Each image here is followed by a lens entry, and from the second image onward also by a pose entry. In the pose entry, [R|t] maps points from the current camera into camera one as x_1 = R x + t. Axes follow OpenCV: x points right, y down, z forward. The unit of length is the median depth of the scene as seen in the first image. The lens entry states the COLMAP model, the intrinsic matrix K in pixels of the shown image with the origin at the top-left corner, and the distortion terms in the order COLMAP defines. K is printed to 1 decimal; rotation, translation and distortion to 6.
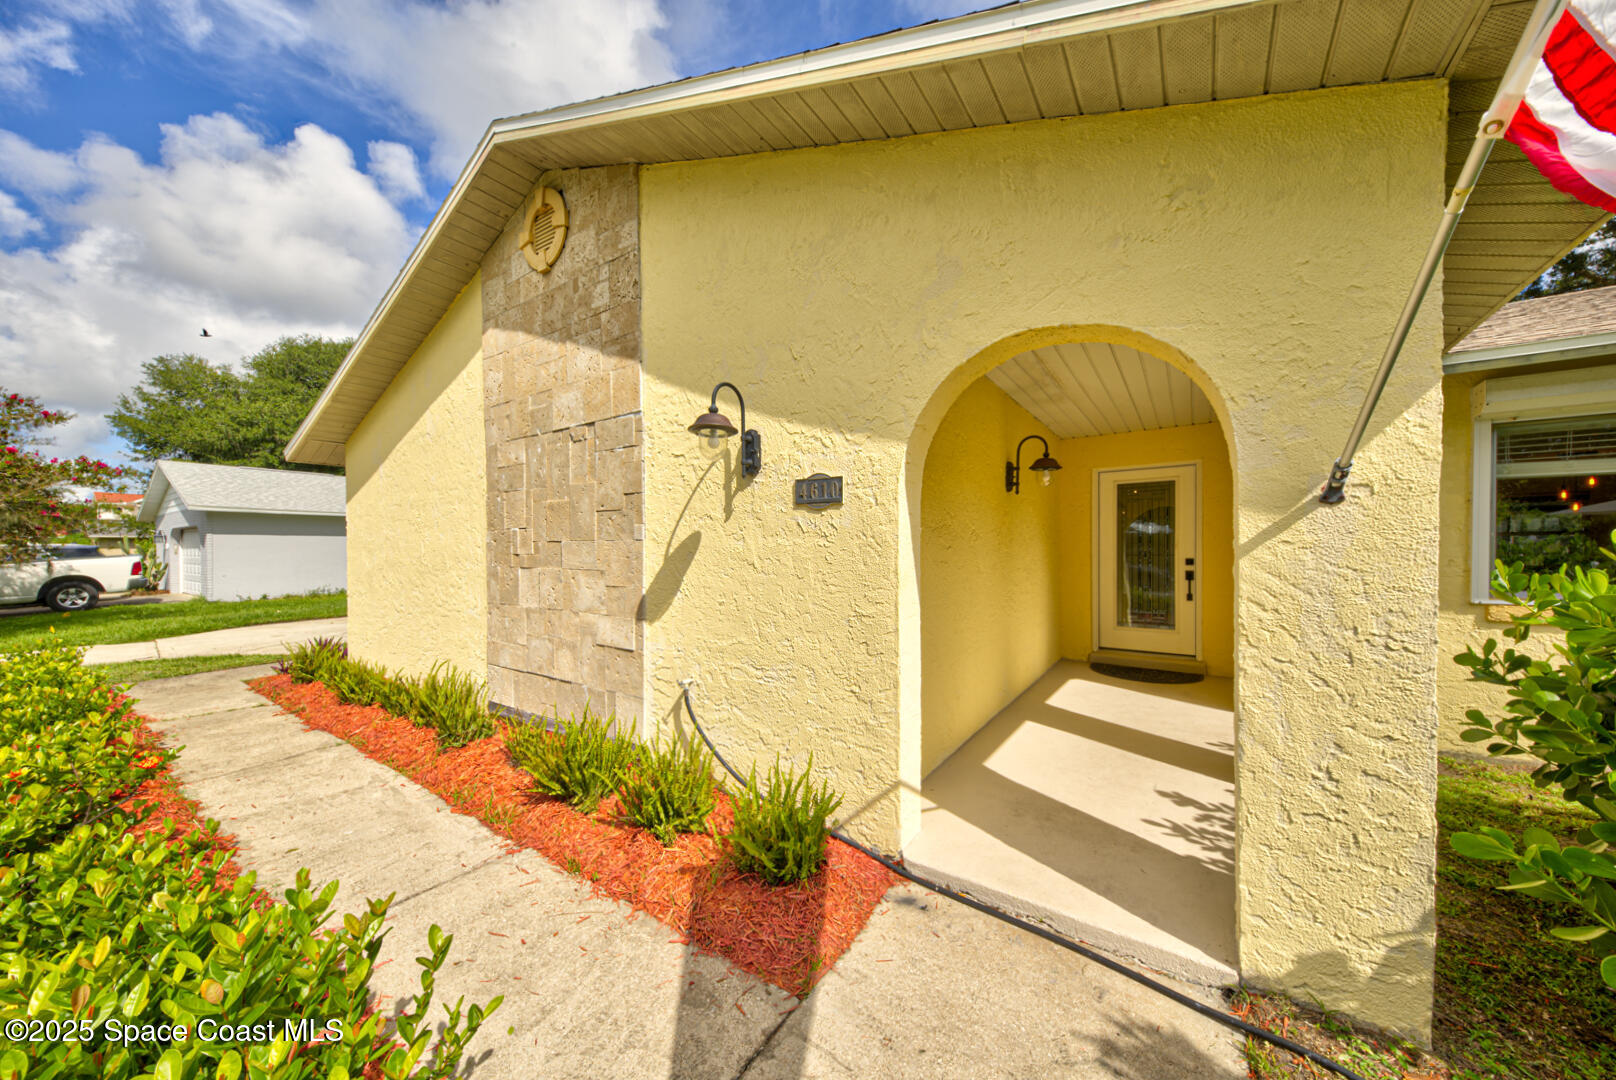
lens RADIAL K [[557.1, 0, 803.9], [0, 557.1, 557.5], [0, 0, 1]] dist [0.018104, -0.000041]
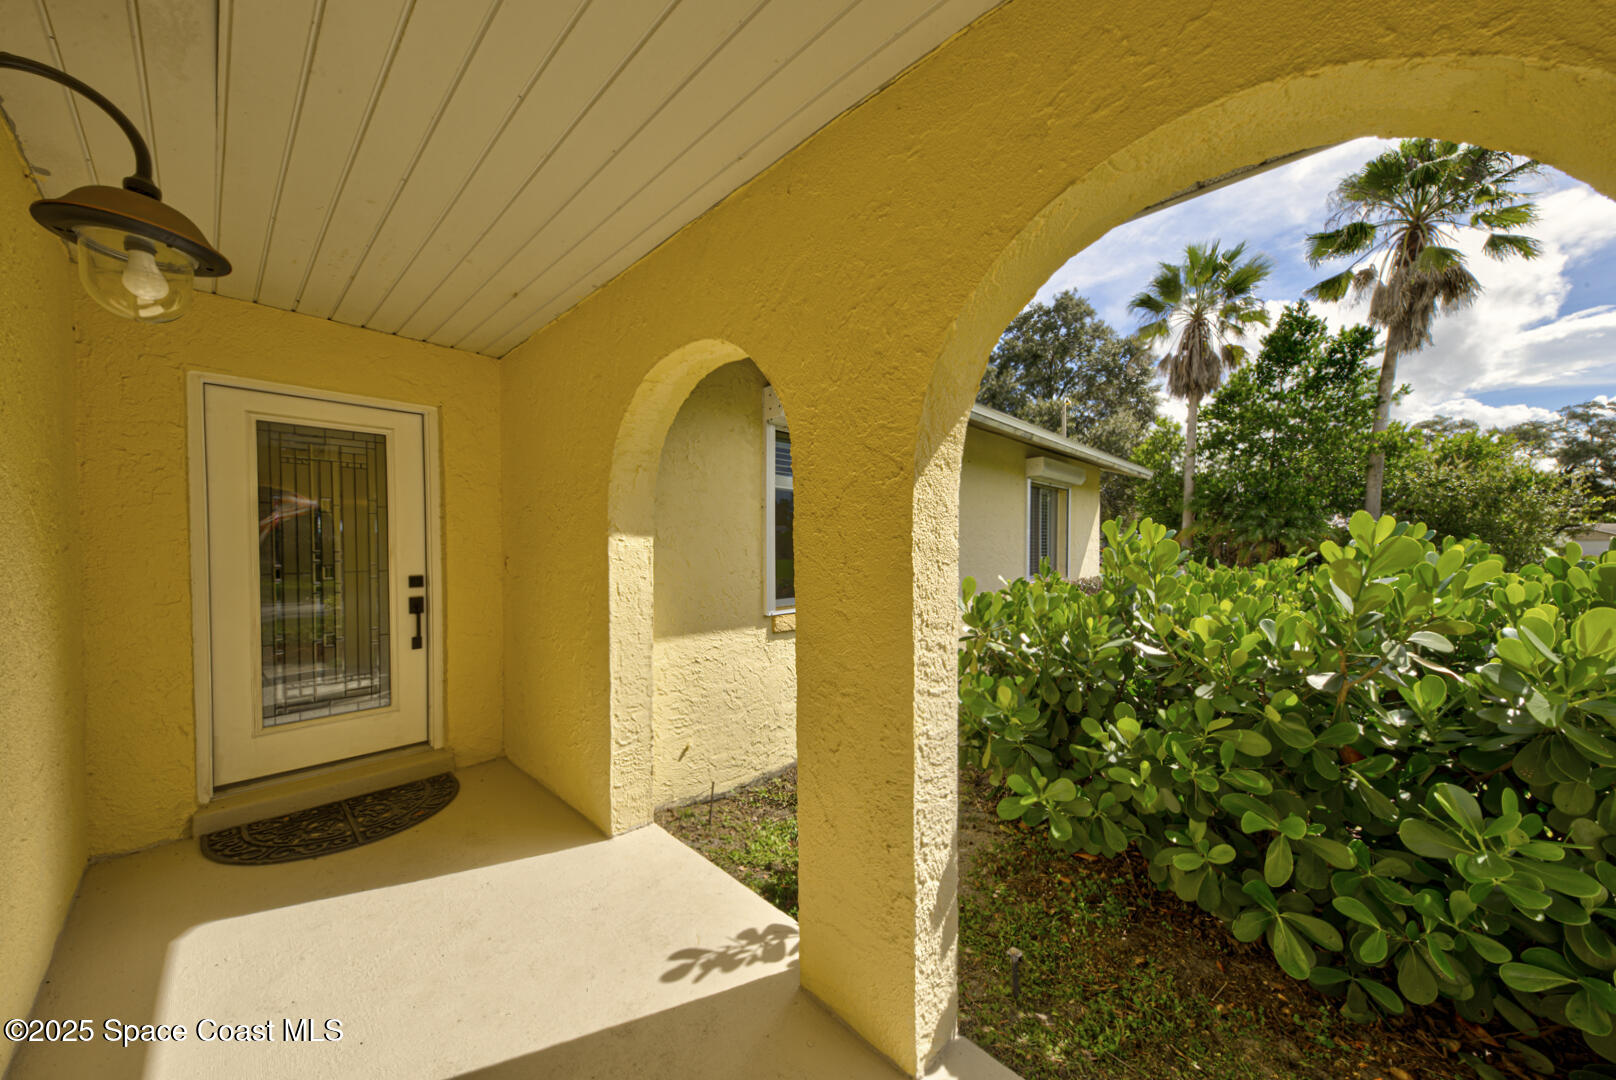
lens RADIAL K [[557.1, 0, 806.2], [0, 557.1, 554.9], [0, 0, 1]] dist [0.018104, -0.000041]
pose [[0.147656, -0.012146, 0.988964, 0.231786], [0.015931, 0.999824, 0.009901, -0.025106], [-0.988910, 0.014293, 0.147824, 0.688077]]
